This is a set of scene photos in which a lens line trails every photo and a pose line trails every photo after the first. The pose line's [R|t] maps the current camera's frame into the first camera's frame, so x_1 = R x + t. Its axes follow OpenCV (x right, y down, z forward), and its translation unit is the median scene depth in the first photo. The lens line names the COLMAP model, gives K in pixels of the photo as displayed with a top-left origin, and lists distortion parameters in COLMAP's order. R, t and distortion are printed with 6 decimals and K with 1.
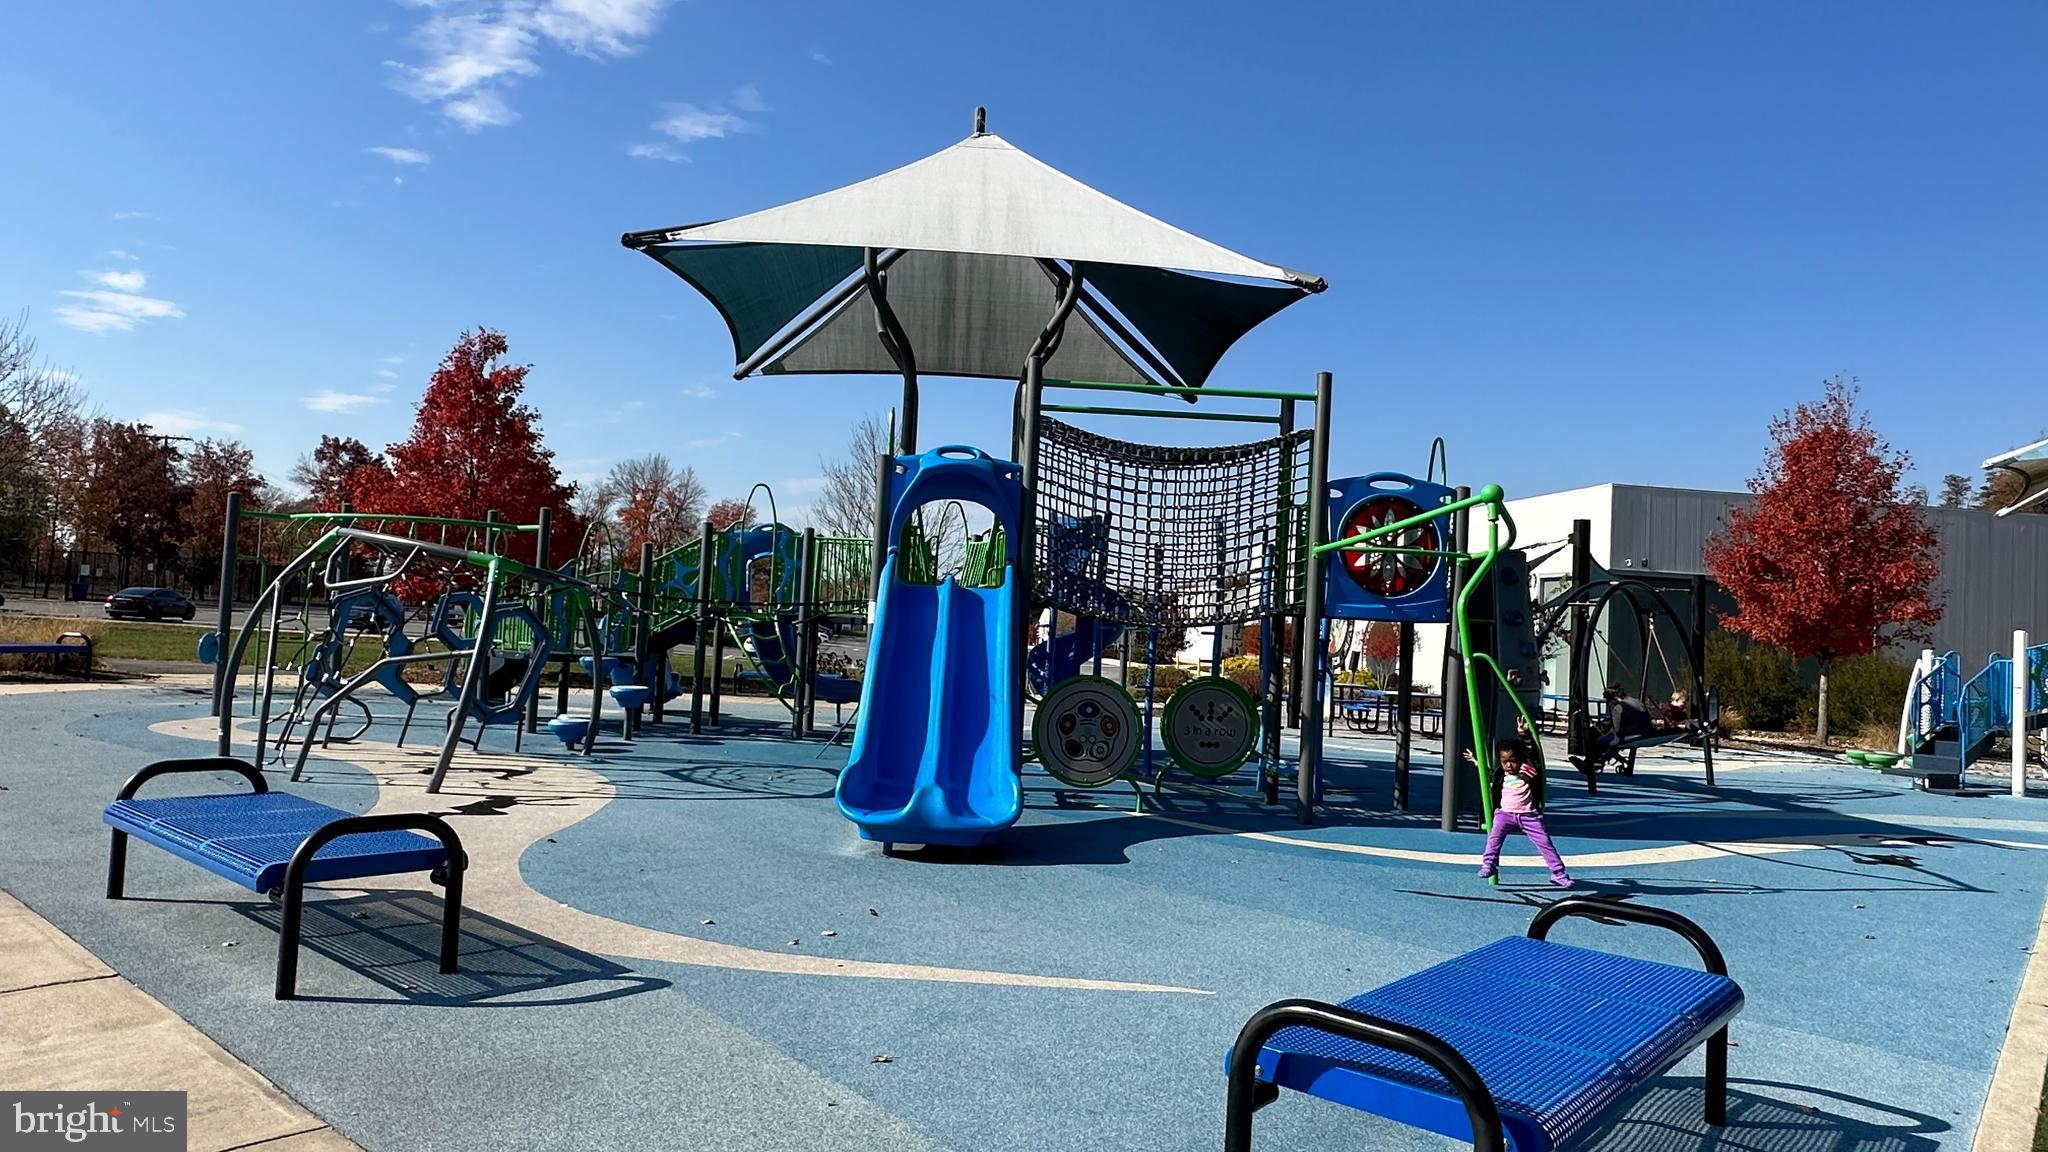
lens RADIAL K [[1276.9, 0, 1023.3], [0, 1276.9, 569.9], [0, 0, 1]] dist [-0.023710, 0.000928]
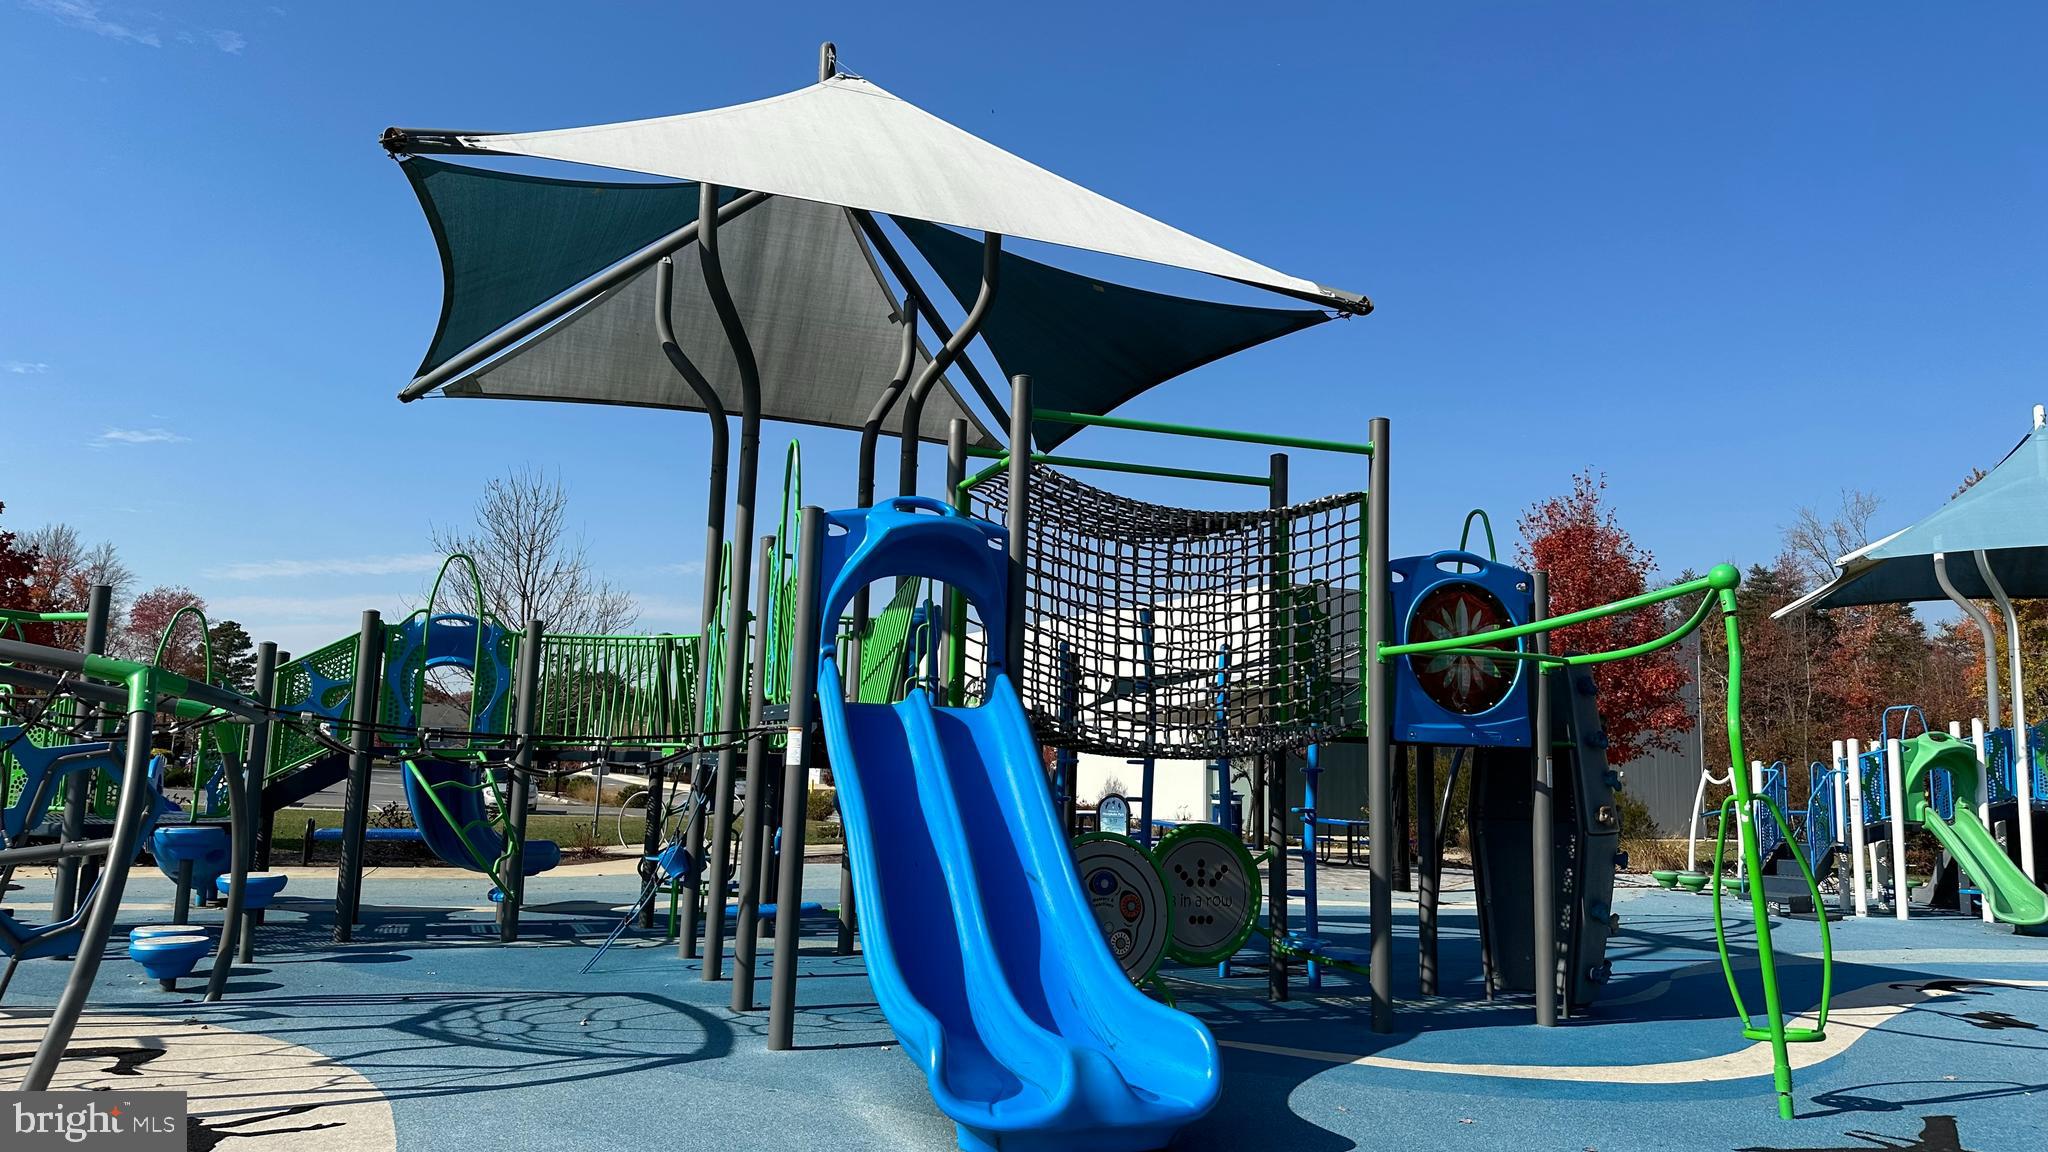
lens RADIAL K [[1447.5, 0, 1025.1], [0, 1447.5, 576.2], [0, 0, 1]] dist [0.009728, -0.001524]
pose [[0.944552, 0.016889, 0.327928, -0.222325], [0.006227, 0.997576, -0.069313, -0.002082], [-0.328304, 0.067512, 0.942156, 0.236355]]
